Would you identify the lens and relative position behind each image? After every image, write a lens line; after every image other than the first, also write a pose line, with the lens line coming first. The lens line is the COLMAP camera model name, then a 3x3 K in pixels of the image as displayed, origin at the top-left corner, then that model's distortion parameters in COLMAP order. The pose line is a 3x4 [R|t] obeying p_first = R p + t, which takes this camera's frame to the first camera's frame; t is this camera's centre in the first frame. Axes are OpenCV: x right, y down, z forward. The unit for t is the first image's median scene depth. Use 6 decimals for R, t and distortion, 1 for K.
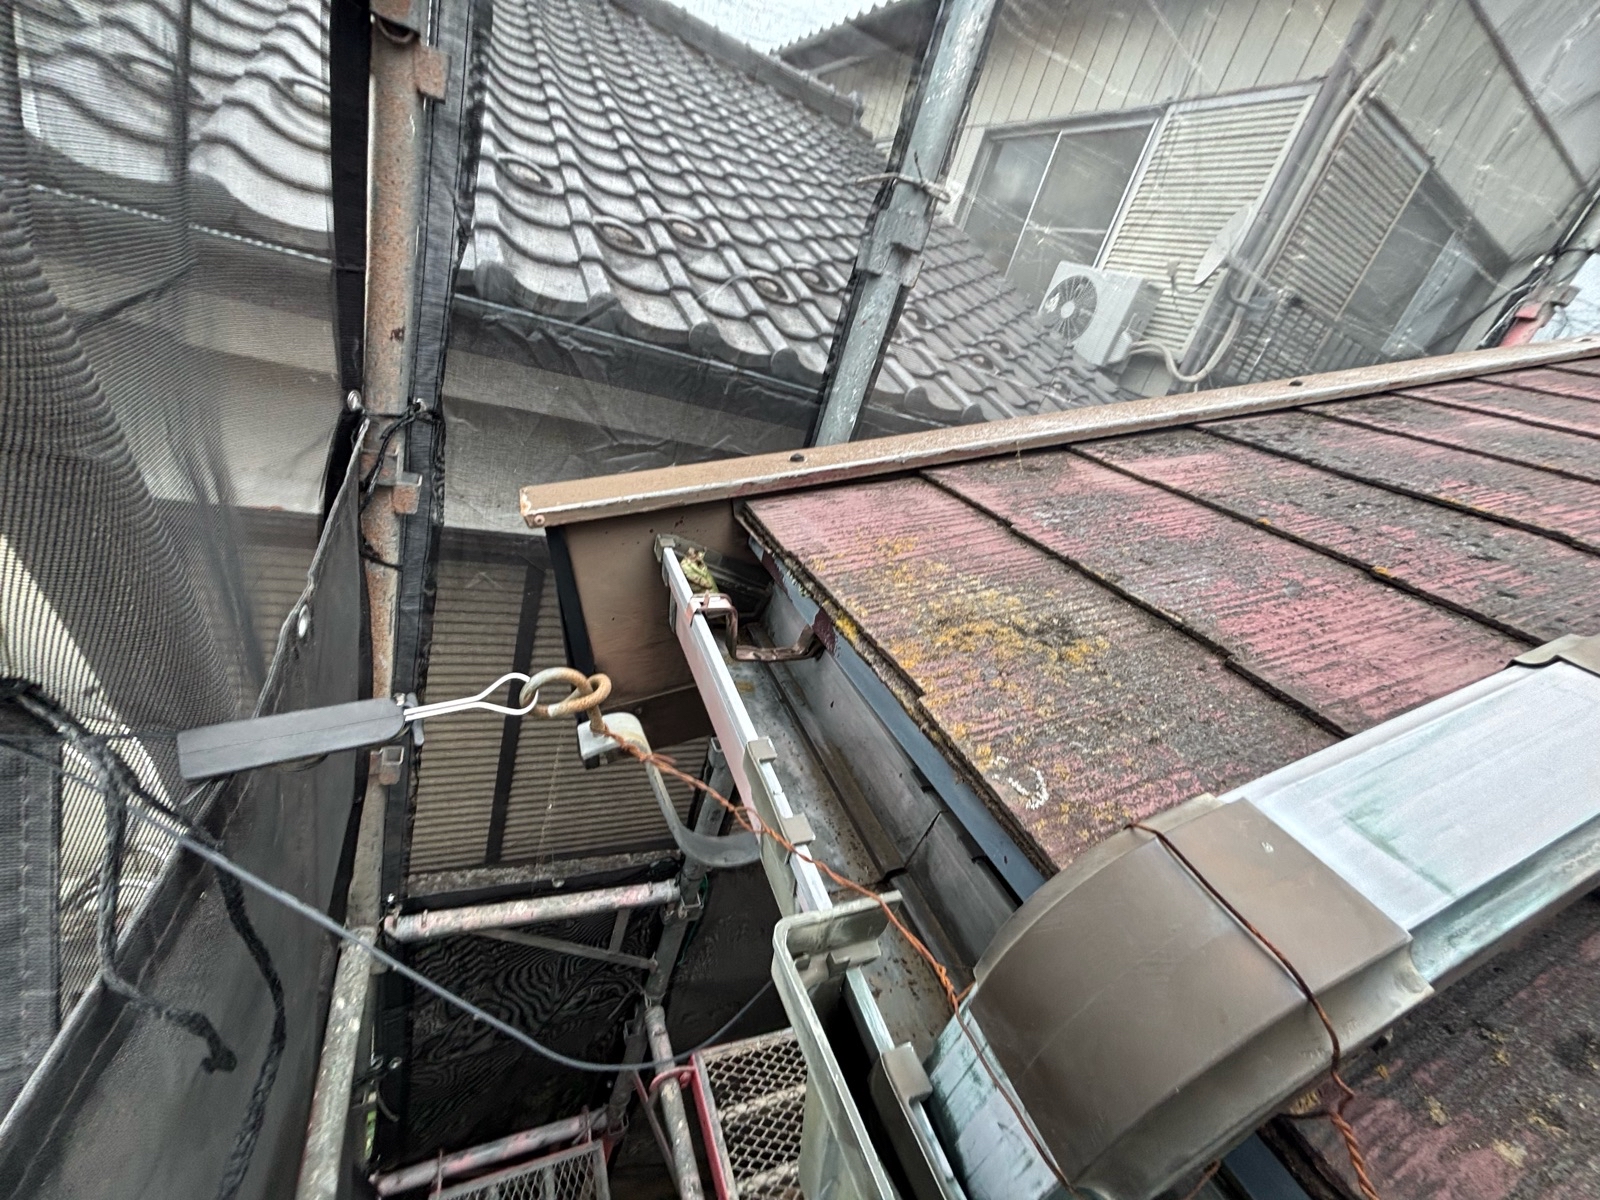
lens RADIAL K [[633.4, 0, 800.0], [0, 633.4, 600.0], [0, 0, 1]] dist [-0.032090, 0.000393]
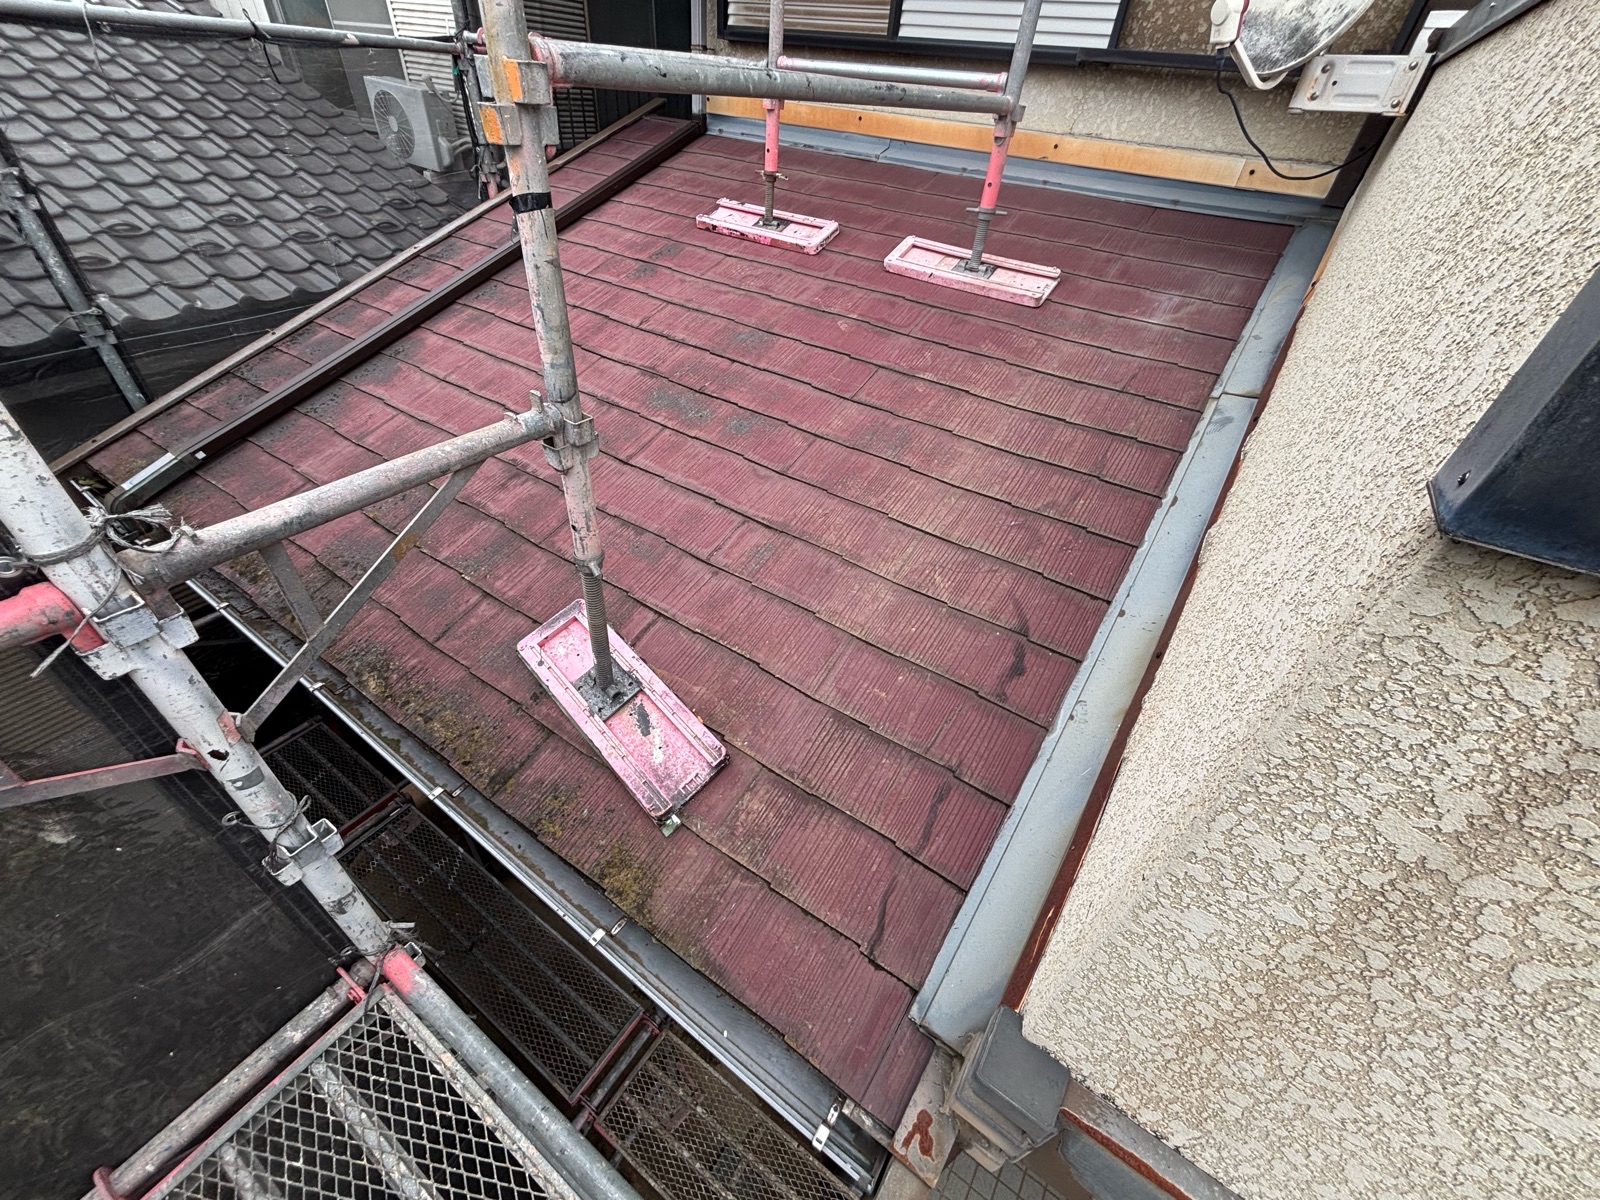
lens RADIAL K [[635.9, 0, 793.8], [0, 635.9, 608.3], [0, 0, 1]] dist [0.003398, 0.000586]
pose [[0.838972, -0.495253, 0.225500, 0.747827], [0.373430, 0.825391, 0.423415, 0.188203], [-0.395823, -0.271025, 0.877422, -1.485231]]
